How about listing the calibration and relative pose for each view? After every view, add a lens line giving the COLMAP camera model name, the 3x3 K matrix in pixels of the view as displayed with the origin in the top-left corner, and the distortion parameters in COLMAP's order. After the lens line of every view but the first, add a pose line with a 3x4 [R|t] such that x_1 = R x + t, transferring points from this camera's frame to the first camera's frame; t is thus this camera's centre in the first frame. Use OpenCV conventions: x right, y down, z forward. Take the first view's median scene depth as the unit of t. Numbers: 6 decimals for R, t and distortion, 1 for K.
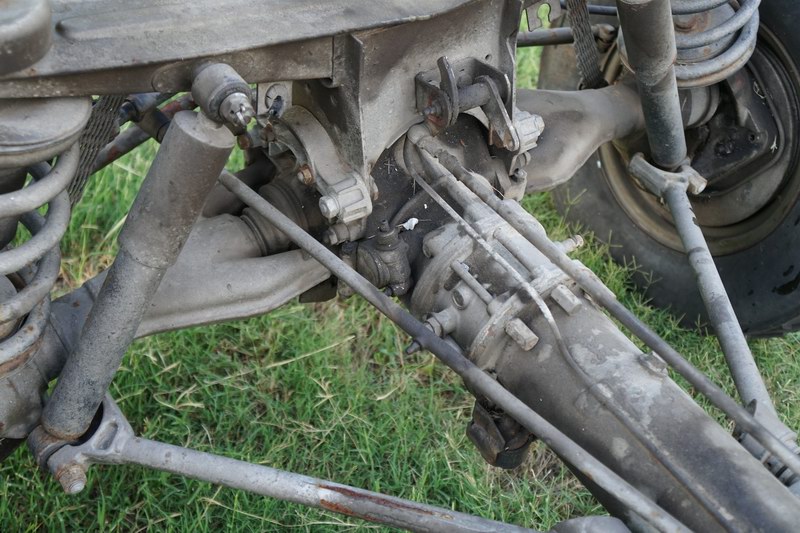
lens RADIAL K [[1013.1, 0, 400.0], [0, 1013.1, 266.5], [0, 0, 1]] dist [0.114662, 0.066300]
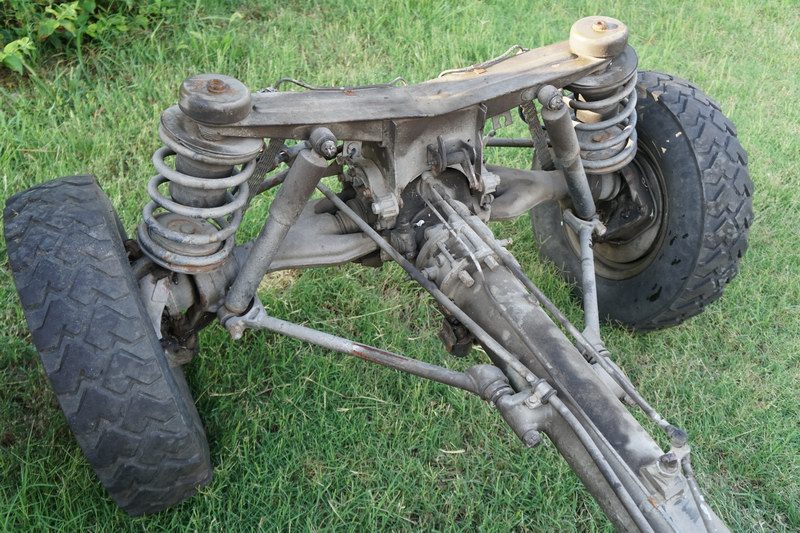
lens RADIAL K [[757.6, 0, 400.0], [0, 757.6, 266.5], [0, 0, 1]] dist [-0.051112, -0.001575]
pose [[0.987996, 0.085907, -0.128389, 0.167871], [-0.097169, 0.991701, -0.084184, 0.166610], [0.120092, 0.095649, 0.988144, -0.406994]]
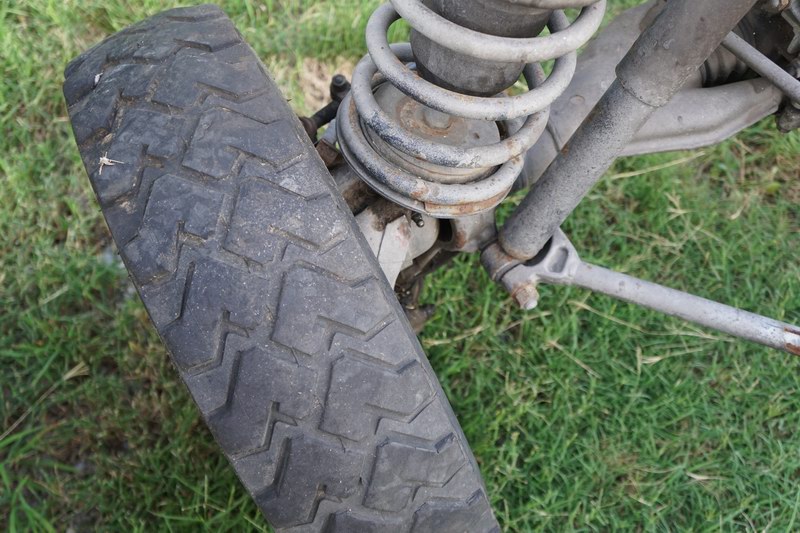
lens RADIAL K [[899.8, 0, 400.0], [0, 899.8, 266.5], [0, 0, 1]] dist [0.015957, 0.041882]
pose [[0.983703, 0.074938, -0.163439, -0.287599], [-0.033537, 0.969526, 0.242682, -0.045260], [0.176645, -0.233246, 0.956239, 0.086677]]
